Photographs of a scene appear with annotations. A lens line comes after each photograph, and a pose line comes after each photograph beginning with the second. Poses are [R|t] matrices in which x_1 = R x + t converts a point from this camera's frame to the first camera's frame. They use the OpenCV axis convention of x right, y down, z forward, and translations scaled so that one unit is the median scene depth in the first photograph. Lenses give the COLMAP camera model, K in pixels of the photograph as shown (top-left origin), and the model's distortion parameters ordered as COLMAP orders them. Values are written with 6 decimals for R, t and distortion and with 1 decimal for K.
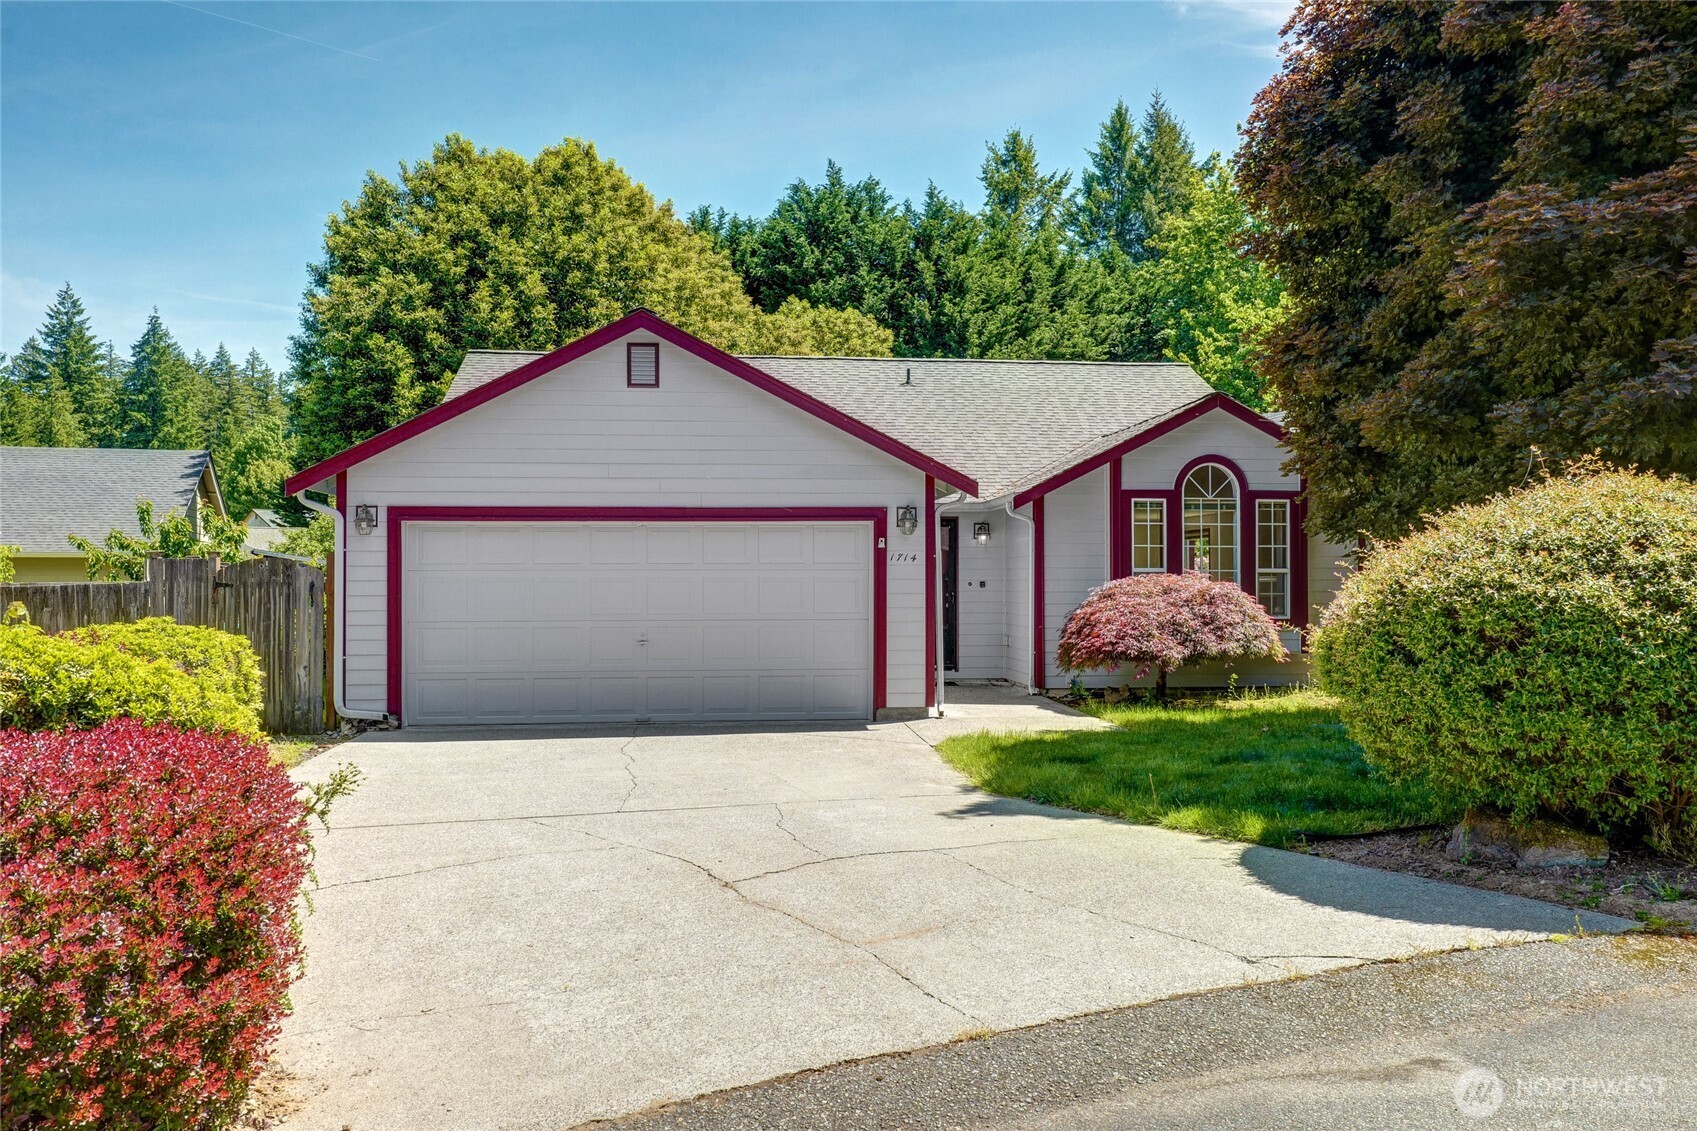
lens RADIAL K [[1411.6, 0, 848.1], [0, 1411.6, 538.9], [0, 0, 1]] dist [-0.002256, 0.003466]
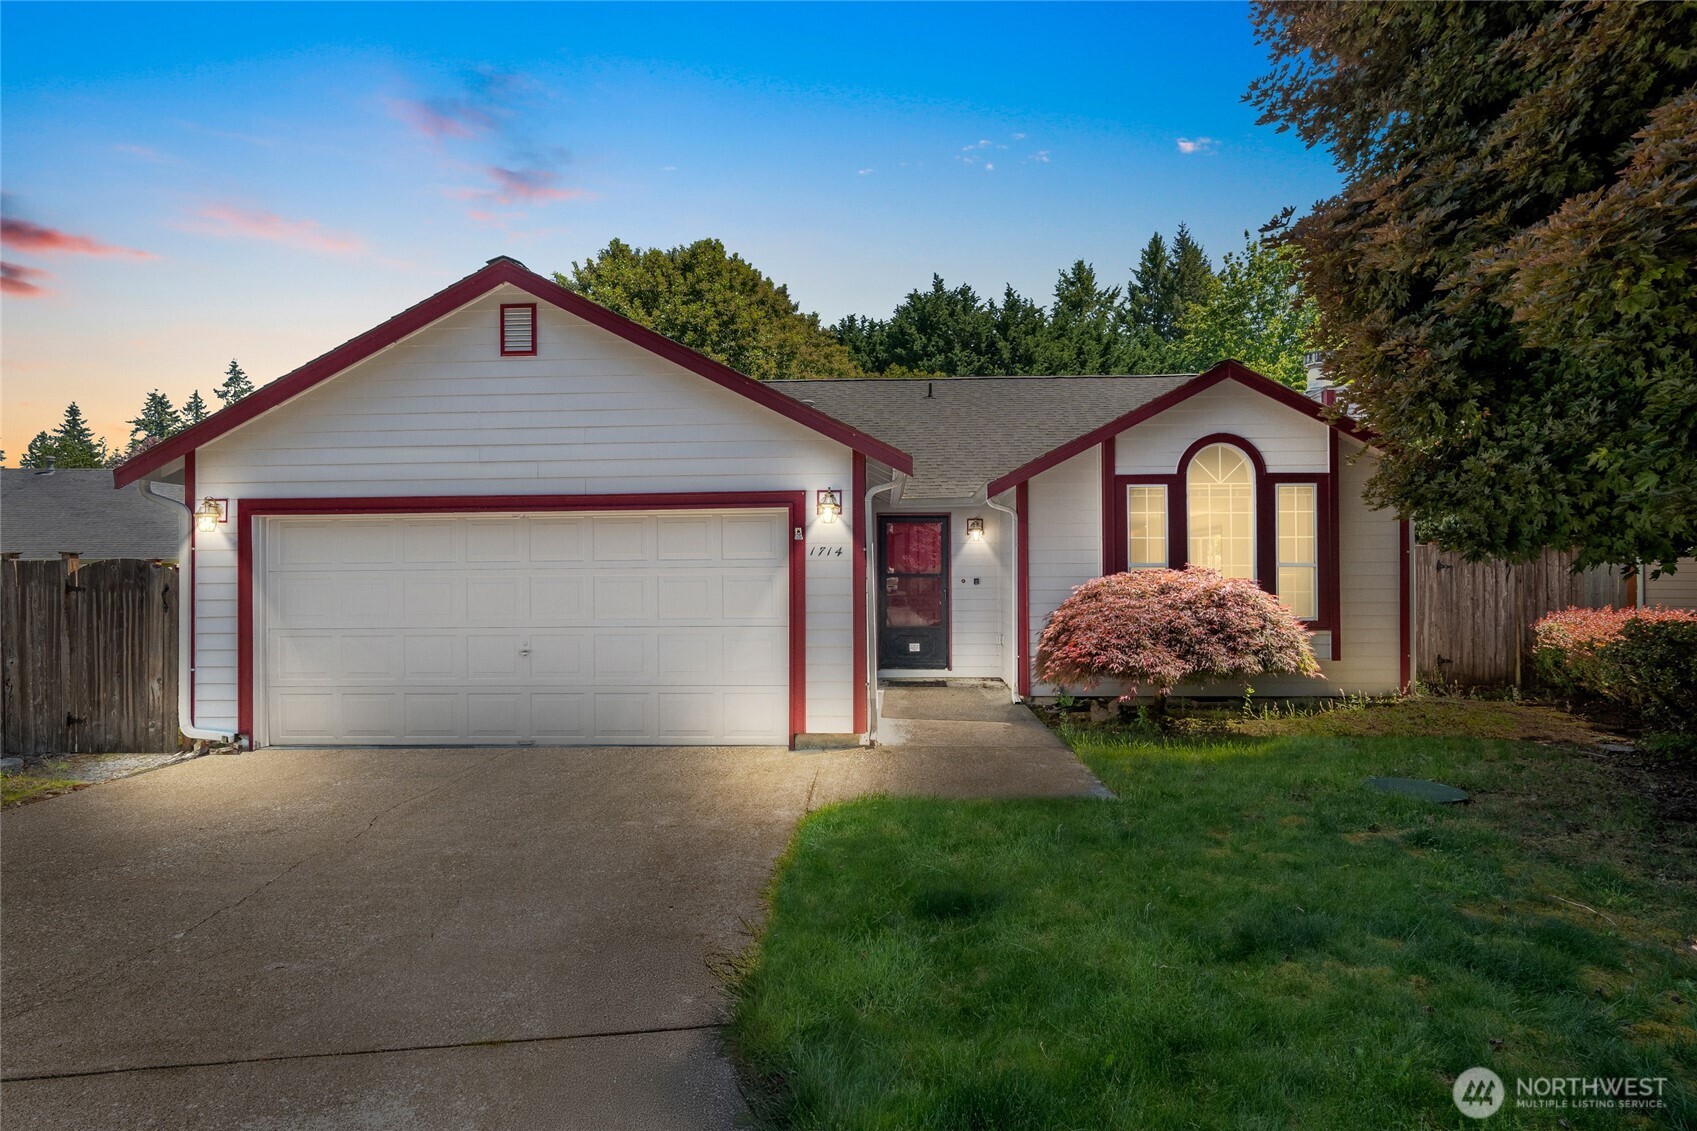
lens RADIAL K [[877.2, 0, 848.5], [0, 877.2, 565.5], [0, 0, 1]] dist [-0.003029, -0.001245]
pose [[0.987975, -0.008072, -0.154404, 0.064254], [0.010853, 0.999794, 0.017179, 0.006227], [0.154234, -0.018648, 0.987858, 0.243549]]
